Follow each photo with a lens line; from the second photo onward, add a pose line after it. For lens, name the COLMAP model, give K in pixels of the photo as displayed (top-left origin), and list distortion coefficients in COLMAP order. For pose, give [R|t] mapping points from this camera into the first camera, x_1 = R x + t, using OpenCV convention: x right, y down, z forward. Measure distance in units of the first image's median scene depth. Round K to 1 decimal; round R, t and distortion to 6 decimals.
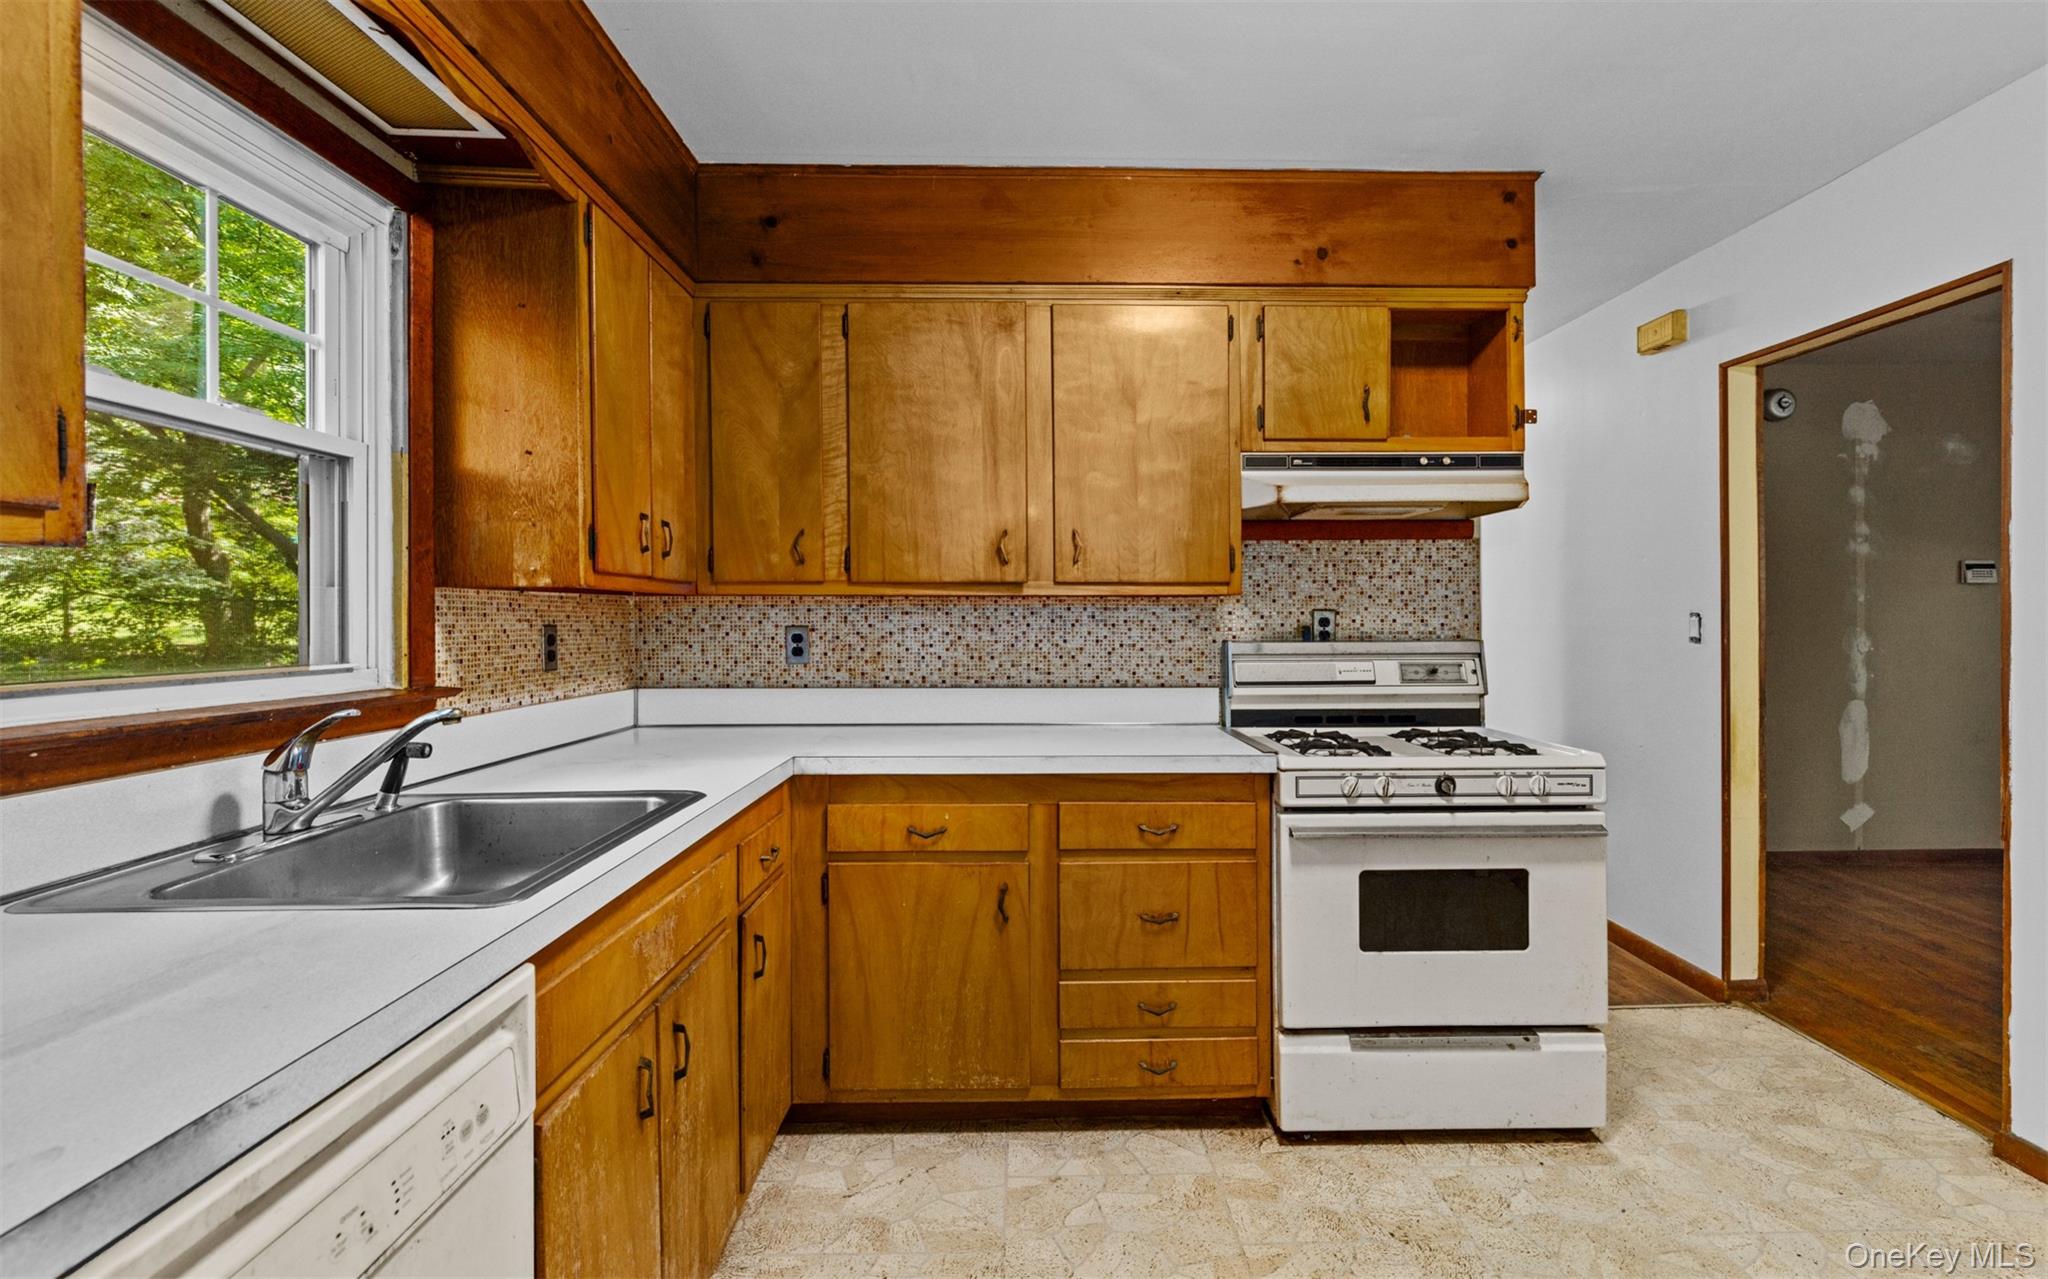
lens RADIAL K [[895.9, 0, 1007.2], [0, 895.9, 607.2], [0, 0, 1]] dist [0.000840, -0.000109]
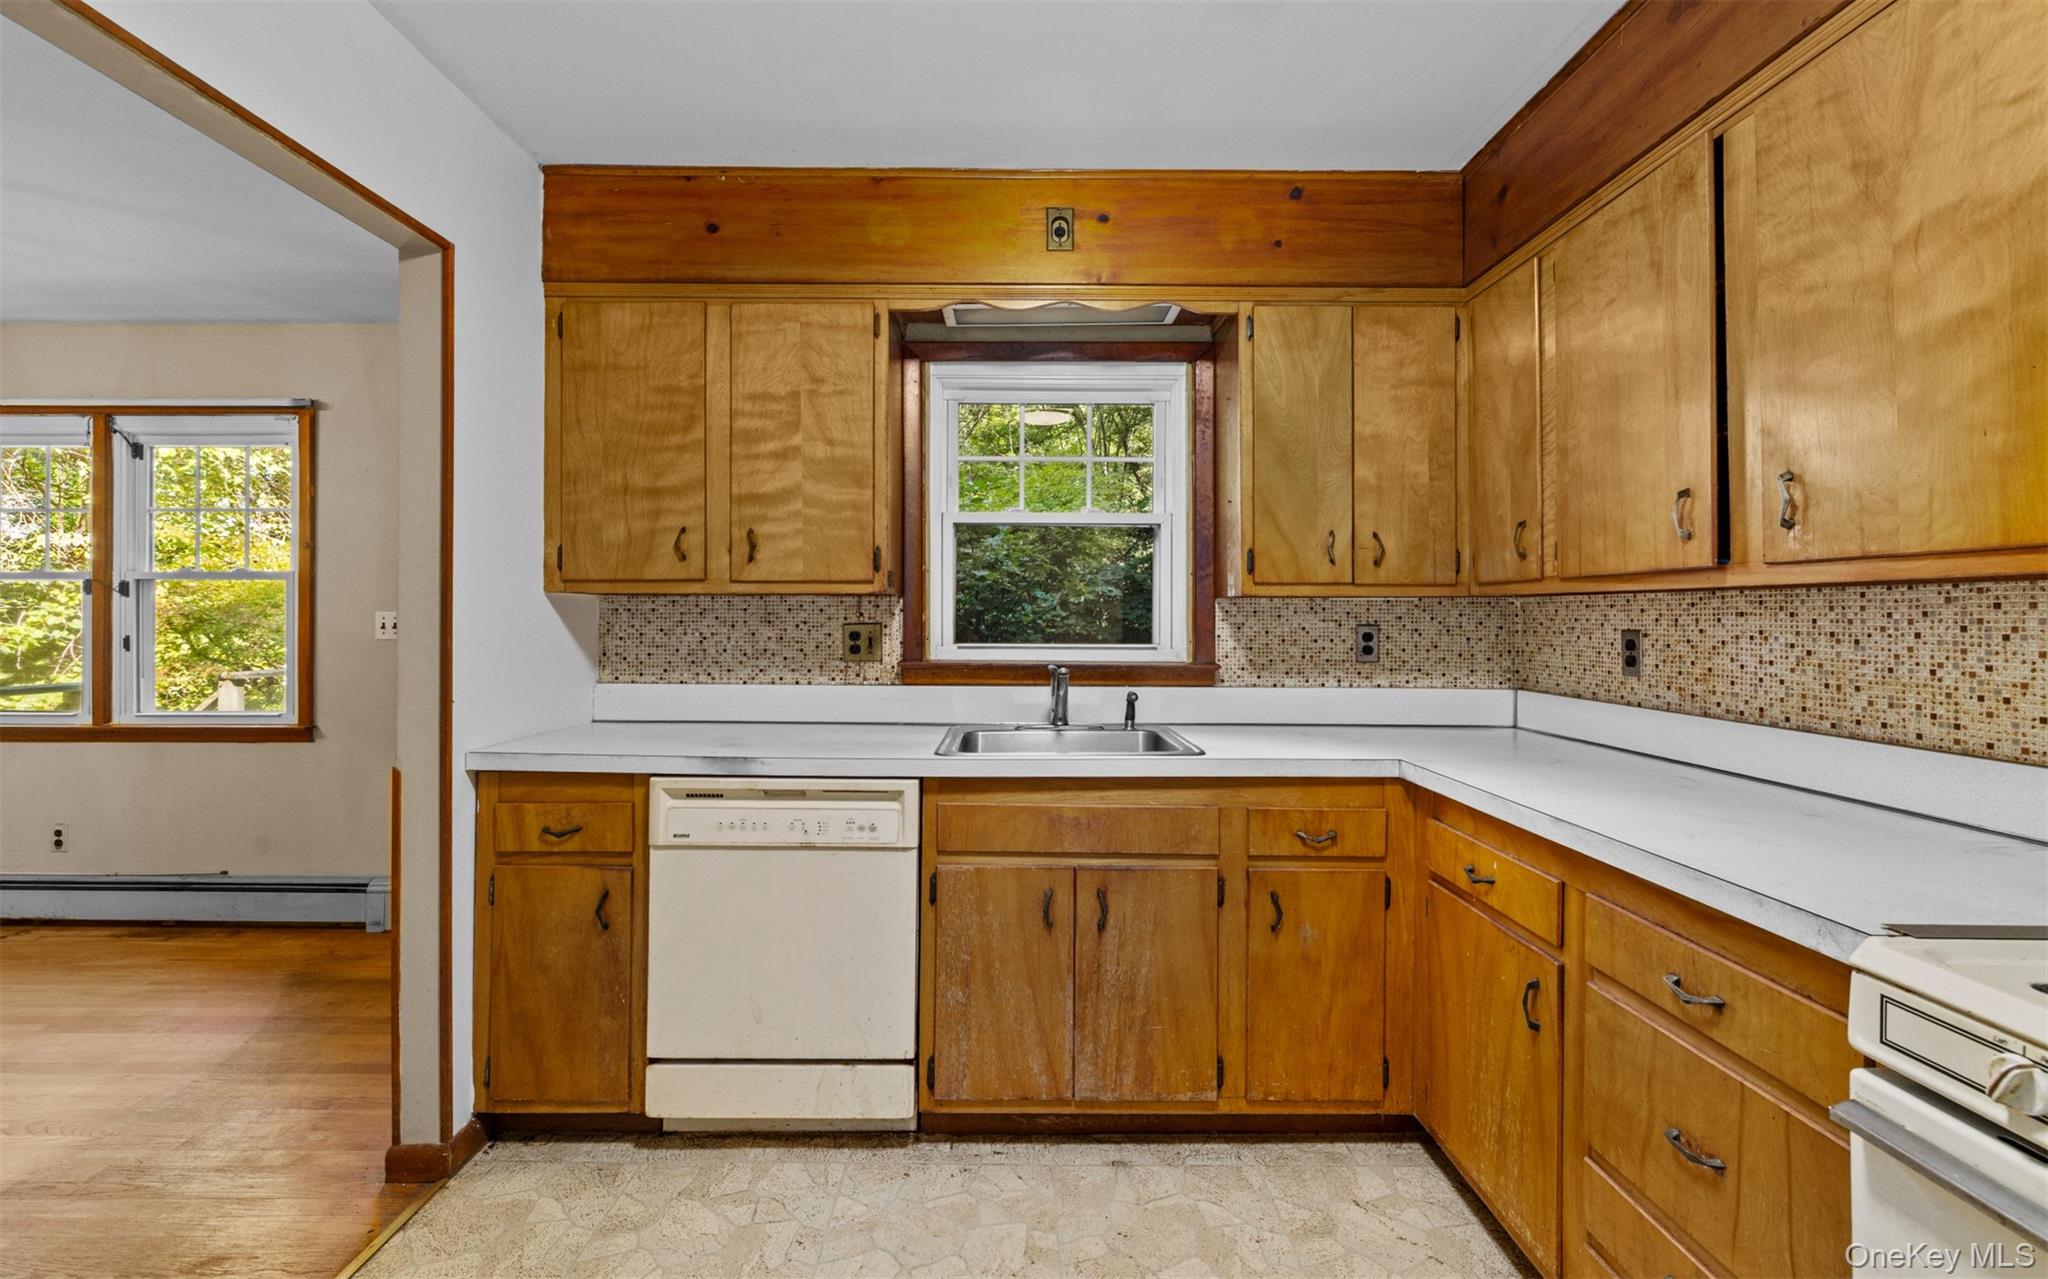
lens RADIAL K [[909.4, 0, 1063.4], [0, 909.4, 598.1], [0, 0, 1]] dist [-0.000284, -0.000180]
pose [[0.020059, -0.018624, -0.999625, 0.586606], [0.008235, 0.999796, -0.018462, 0.002794], [0.999765, -0.007861, 0.020208, 0.465274]]
